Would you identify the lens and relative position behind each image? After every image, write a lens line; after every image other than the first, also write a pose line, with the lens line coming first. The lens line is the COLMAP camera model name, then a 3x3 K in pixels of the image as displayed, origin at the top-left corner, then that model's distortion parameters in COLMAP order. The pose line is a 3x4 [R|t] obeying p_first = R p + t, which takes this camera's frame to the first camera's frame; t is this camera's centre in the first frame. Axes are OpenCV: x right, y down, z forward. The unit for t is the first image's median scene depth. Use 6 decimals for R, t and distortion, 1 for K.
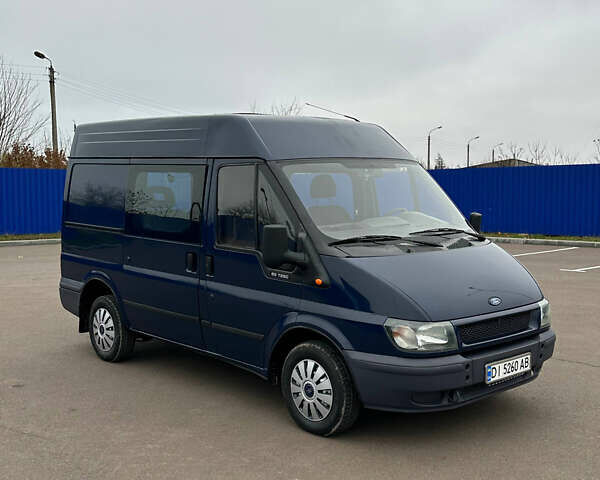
lens RADIAL K [[800.3, 0, 300.0], [0, 800.3, 240.0], [0, 0, 1]] dist [0.004752, -0.005567]
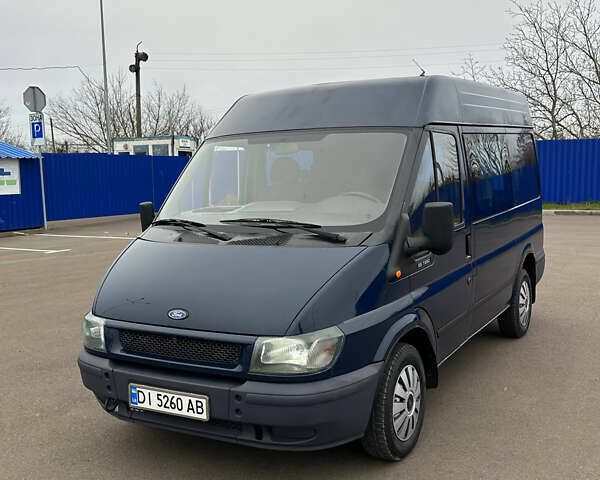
lens RADIAL K [[708.2, 0, 300.0], [0, 708.2, 240.0], [0, 0, 1]] dist [-0.003174, -0.001842]
pose [[0.310560, 0.099535, -0.945328, 0.673517], [-0.052471, 0.994781, 0.087504, -0.044797], [0.949104, 0.022428, 0.314162, 0.653786]]
